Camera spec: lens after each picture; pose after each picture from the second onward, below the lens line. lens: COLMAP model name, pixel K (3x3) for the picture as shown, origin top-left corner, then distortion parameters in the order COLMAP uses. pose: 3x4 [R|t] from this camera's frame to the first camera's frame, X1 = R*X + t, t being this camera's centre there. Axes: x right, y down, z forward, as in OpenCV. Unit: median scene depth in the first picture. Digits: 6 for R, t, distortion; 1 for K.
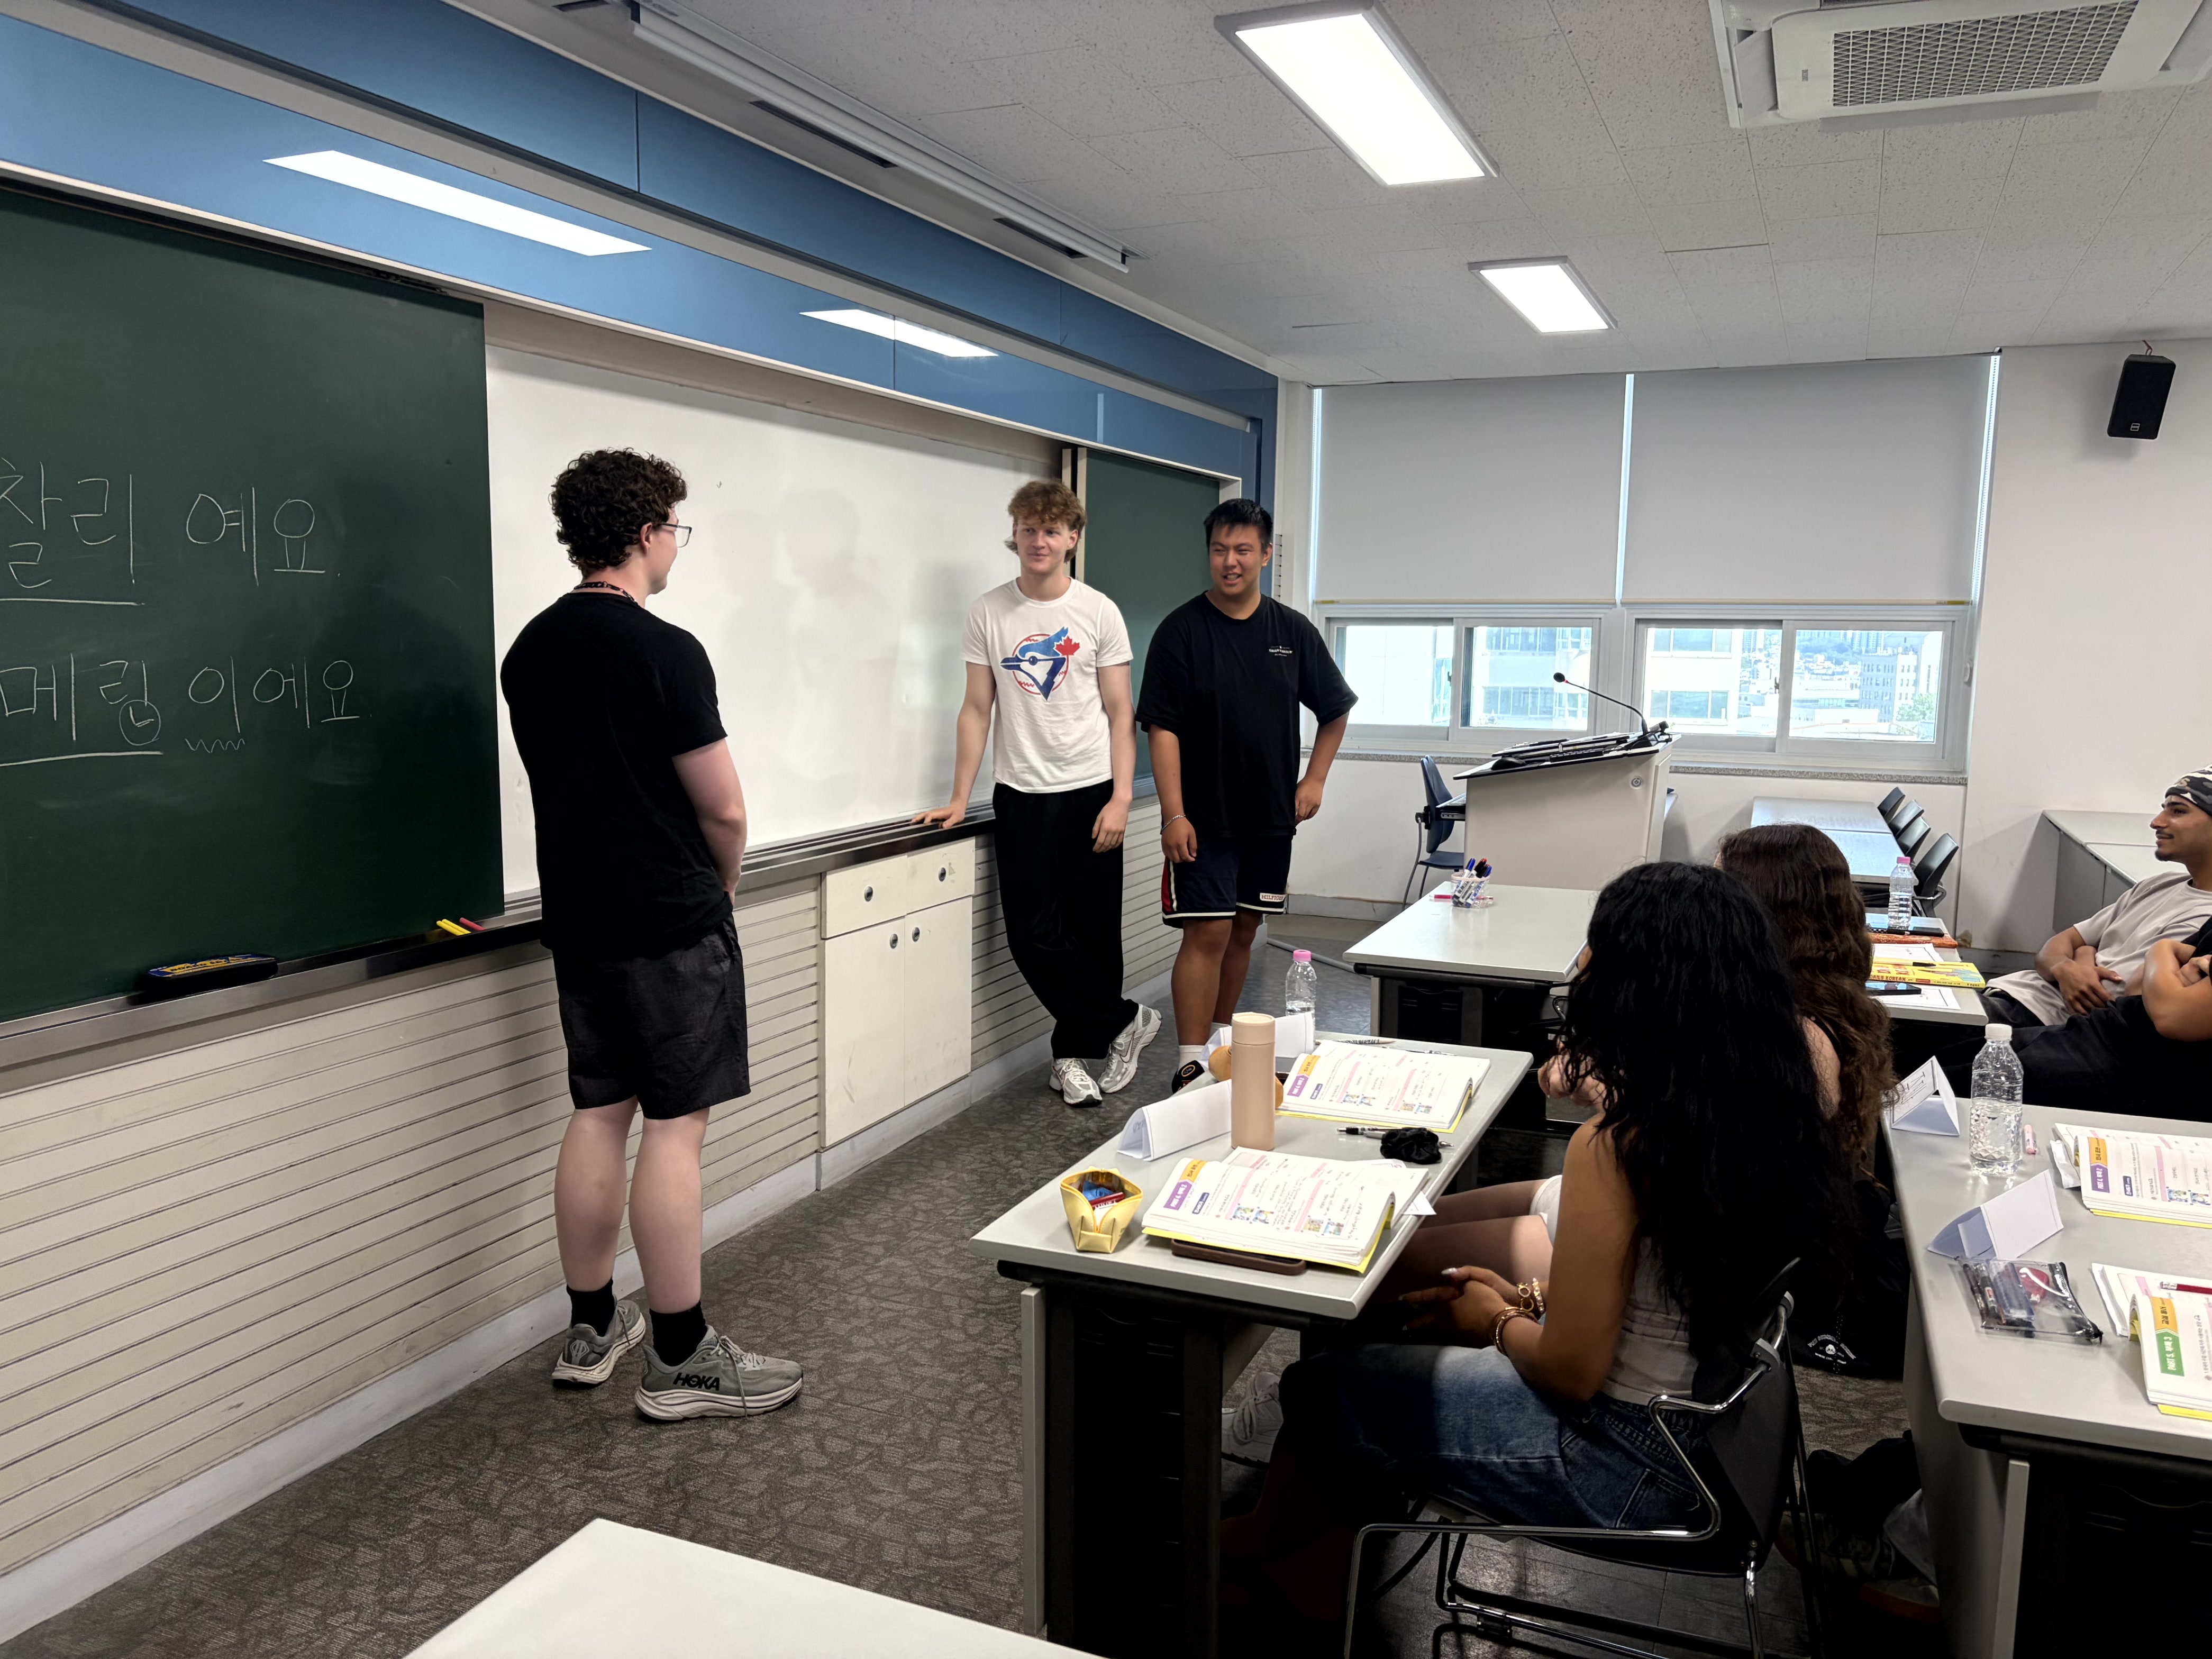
lens RADIAL K [[1664.5, 0, 1103.5], [0, 1664.5, 850.1], [0, 0, 1]] dist [0.038871, -0.047058]
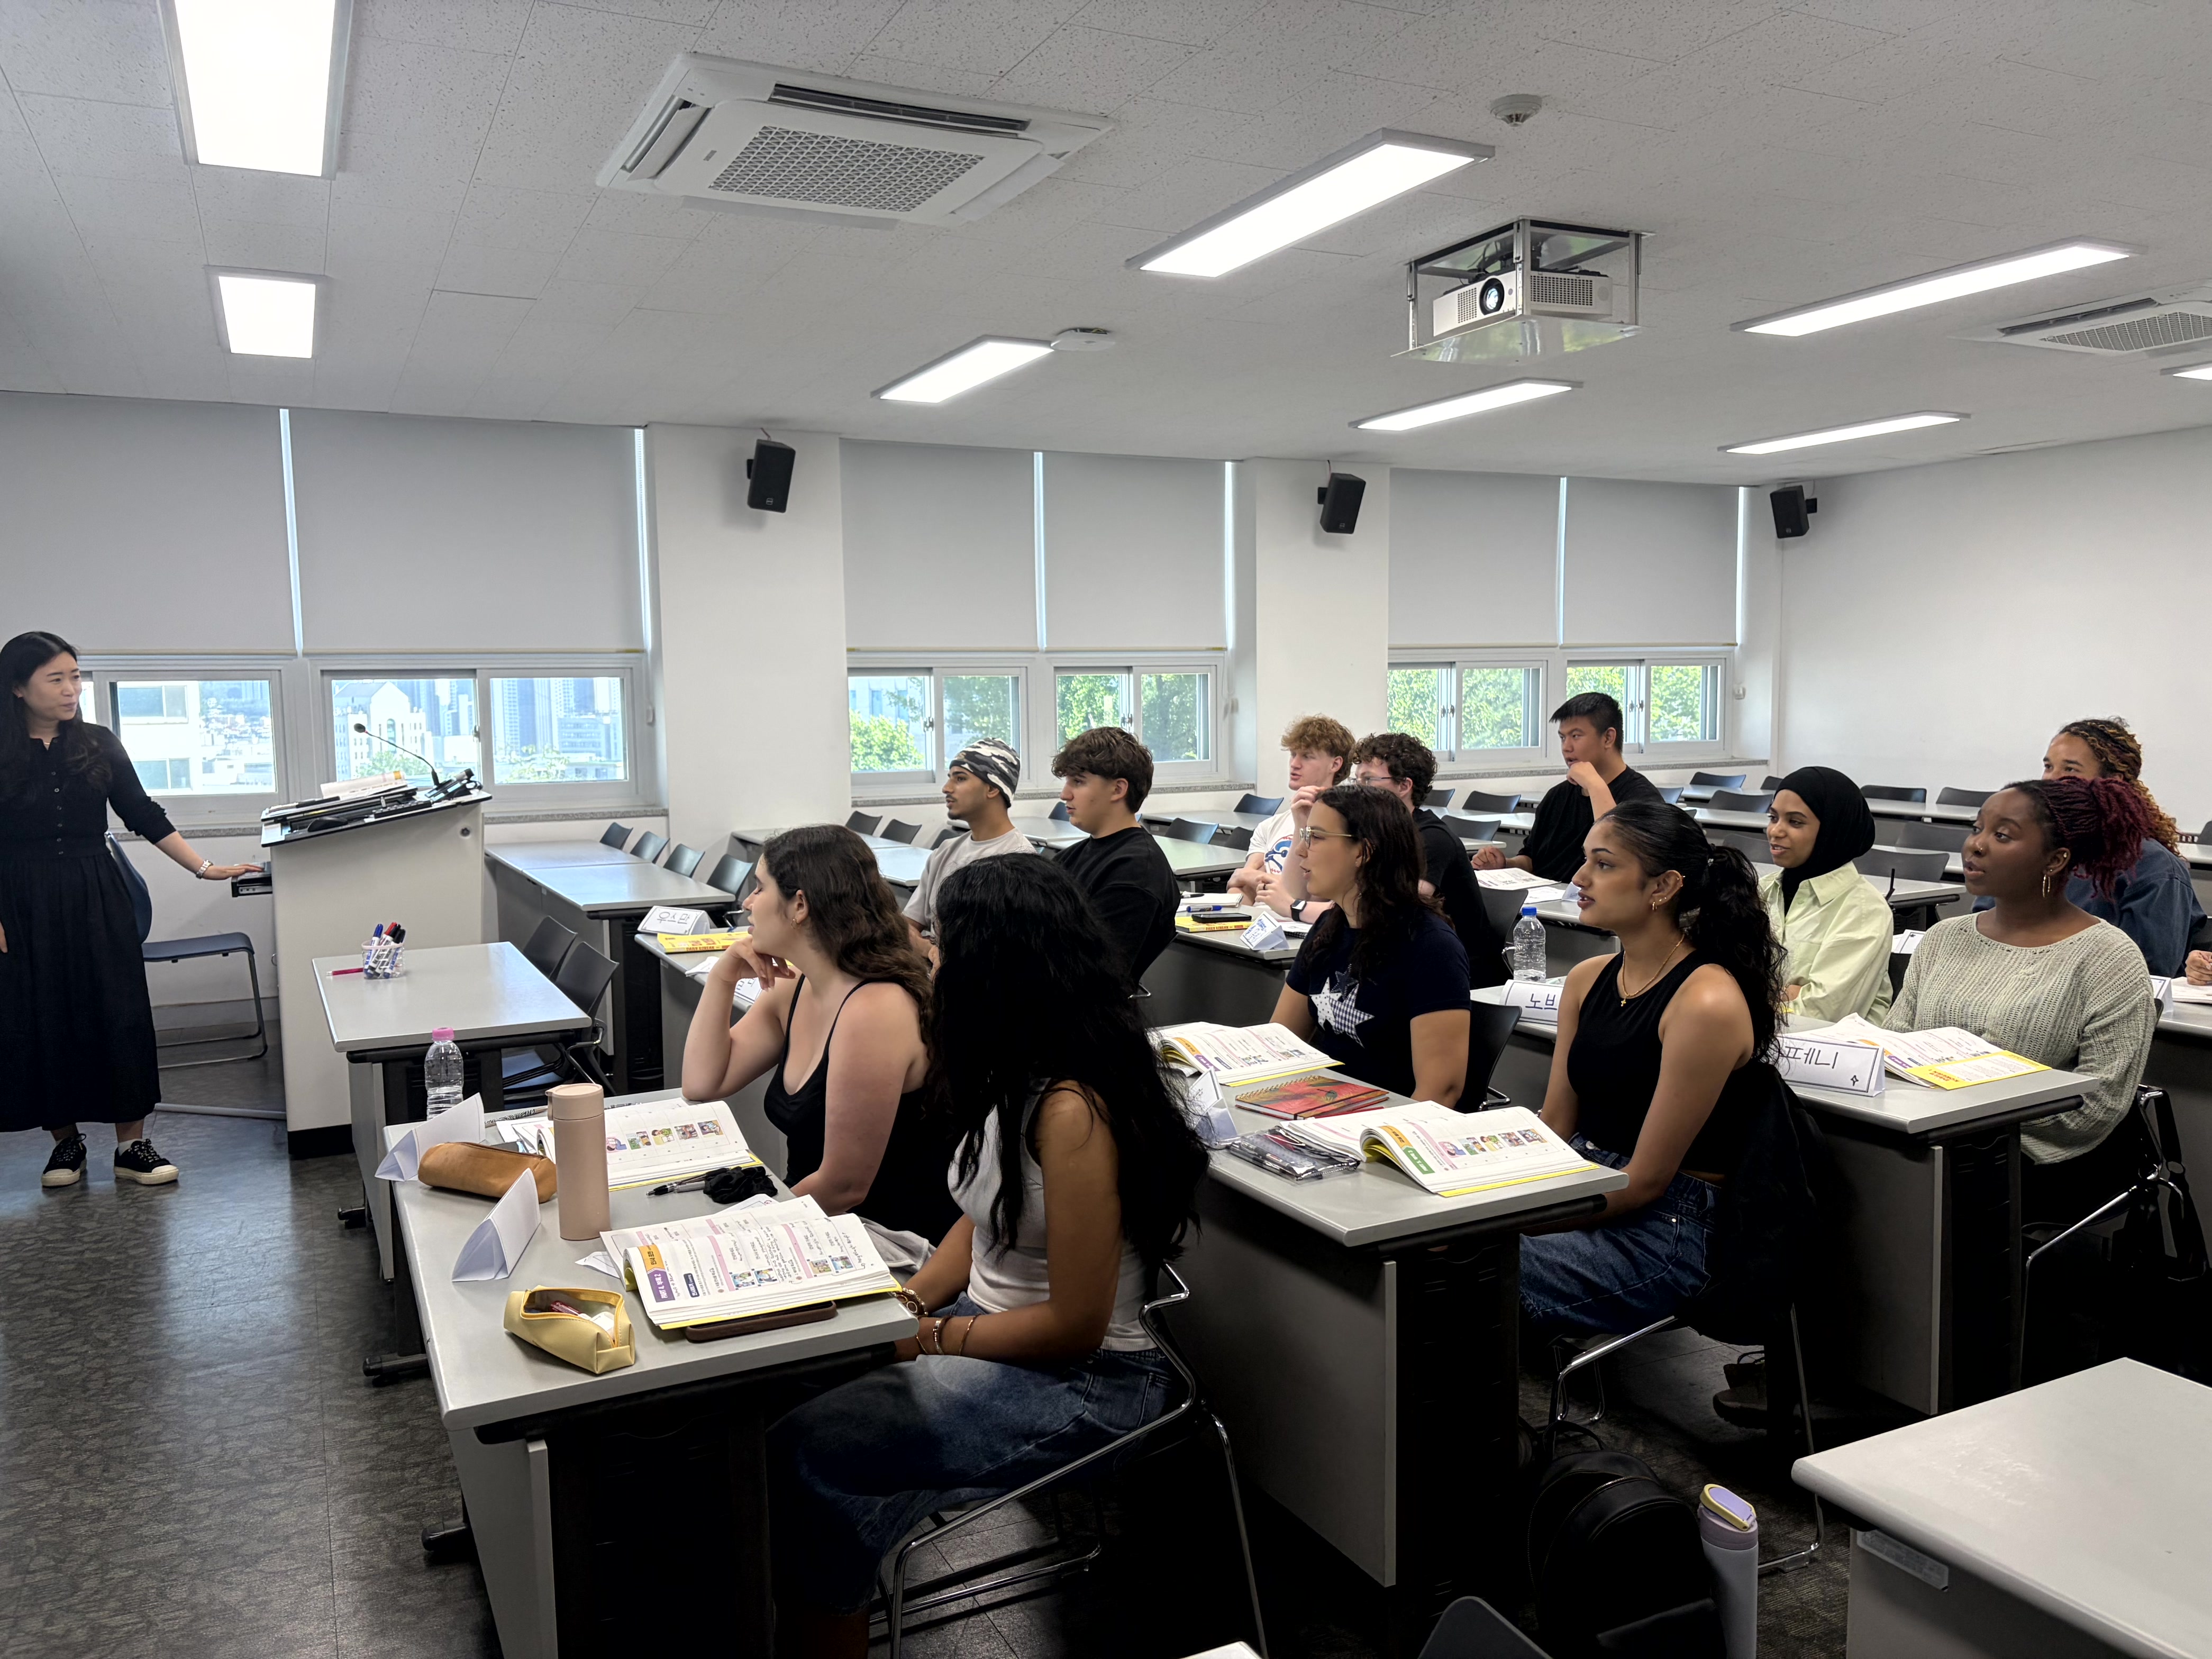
lens RADIAL K [[1664.5, 0, 1123.9], [0, 1664.5, 856.4], [0, 0, 1]] dist [0.038871, -0.047058]
pose [[0.645272, -0.098335, 0.757598, -0.249442], [0.121667, 0.992252, 0.025165, -0.006526], [-0.754202, 0.075937, 0.652236, 0.117262]]
